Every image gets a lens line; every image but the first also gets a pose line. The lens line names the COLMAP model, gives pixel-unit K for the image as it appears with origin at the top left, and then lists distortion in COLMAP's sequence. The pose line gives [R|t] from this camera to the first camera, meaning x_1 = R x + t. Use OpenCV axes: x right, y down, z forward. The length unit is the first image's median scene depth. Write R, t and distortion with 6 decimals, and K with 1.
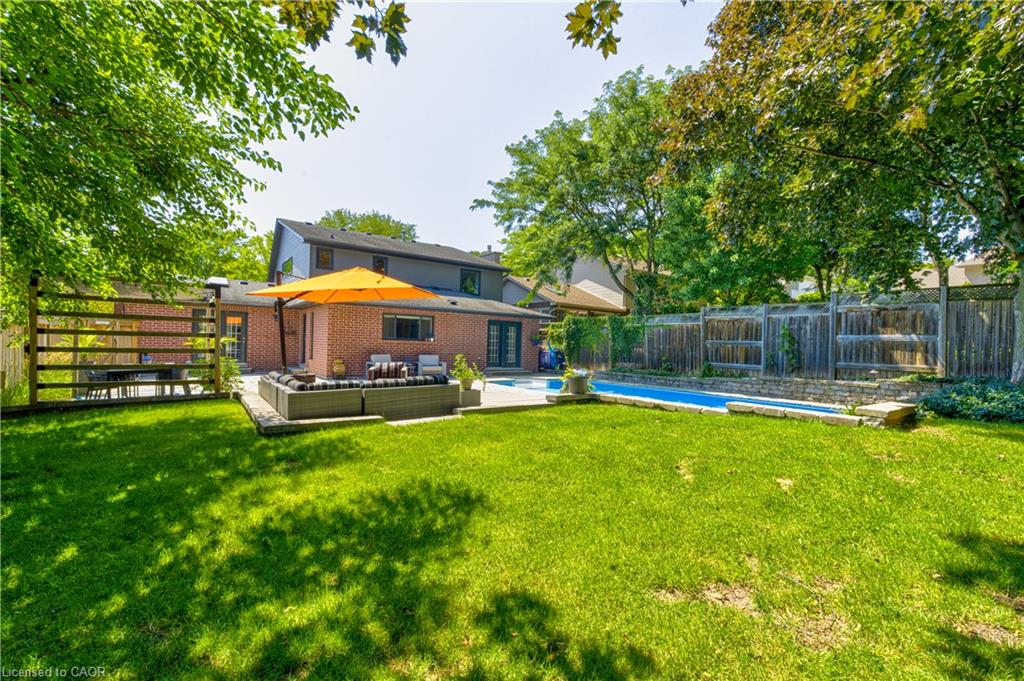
lens RADIAL K [[448.7, 0, 510.9], [0, 448.7, 340.8], [0, 0, 1]] dist [0.000185, 0.000372]
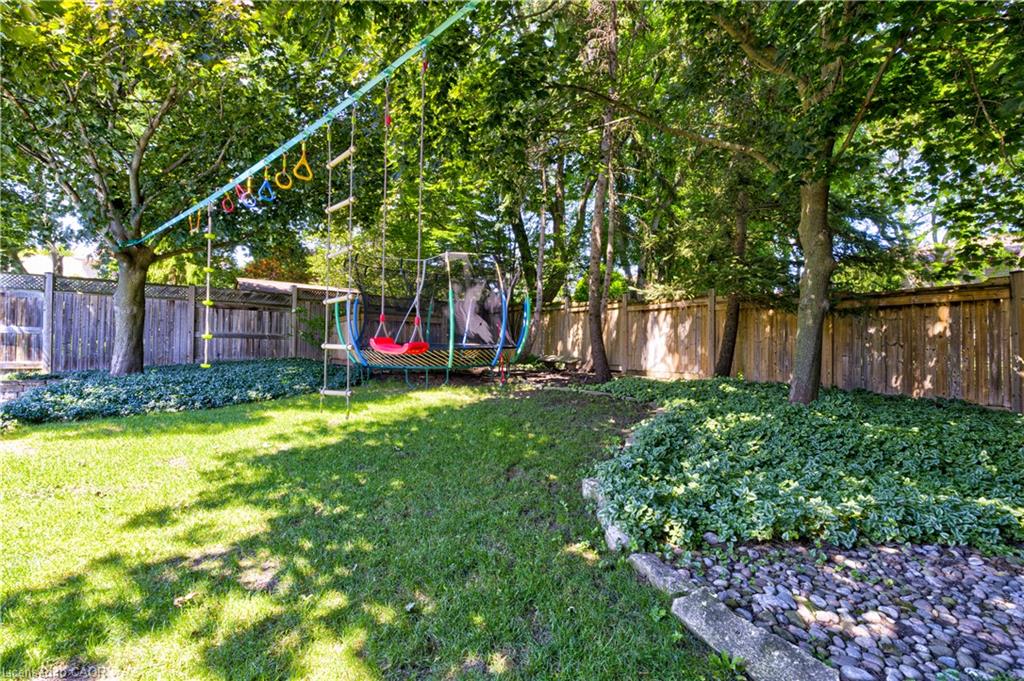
lens RADIAL K [[448.7, 0, 510.9], [0, 448.7, 340.8], [0, 0, 1]] dist [0.000185, 0.000372]
pose [[0.021605, -0.001395, 0.999766, 0.066272], [-0.017824, 0.999840, 0.001780, -0.003721], [-0.999608, -0.017858, 0.021577, 0.034823]]
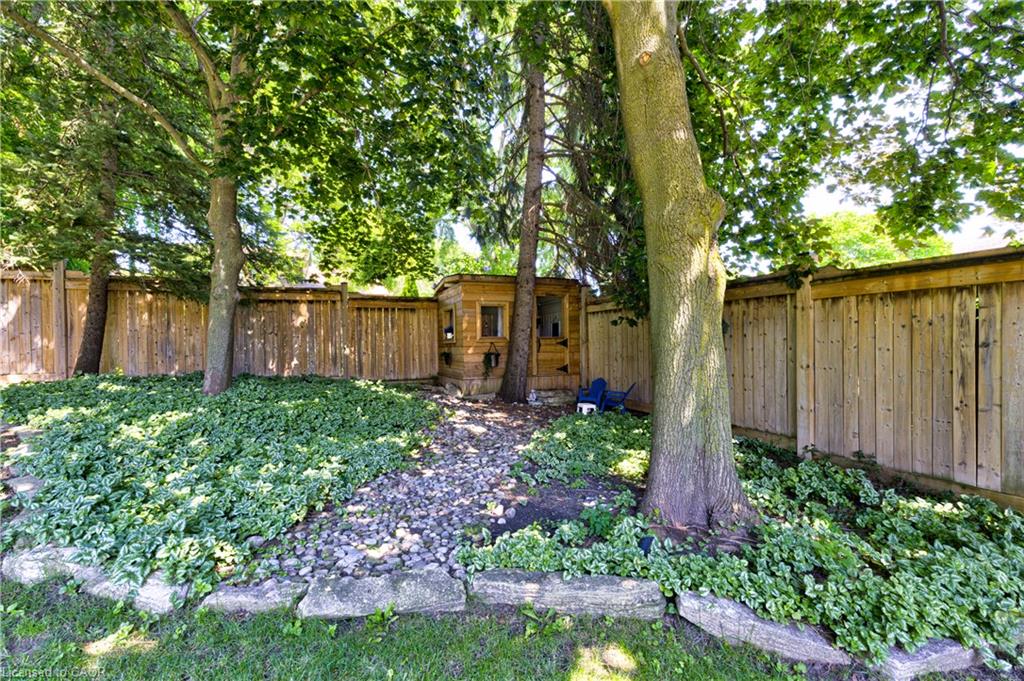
lens RADIAL K [[448.7, 0, 510.9], [0, 448.7, 340.8], [0, 0, 1]] dist [0.000185, 0.000372]
pose [[-0.960965, -0.015279, 0.276248, 0.137017], [-0.013912, 0.999879, 0.006908, -0.005448], [-0.276320, 0.002795, -0.961062, 0.135326]]
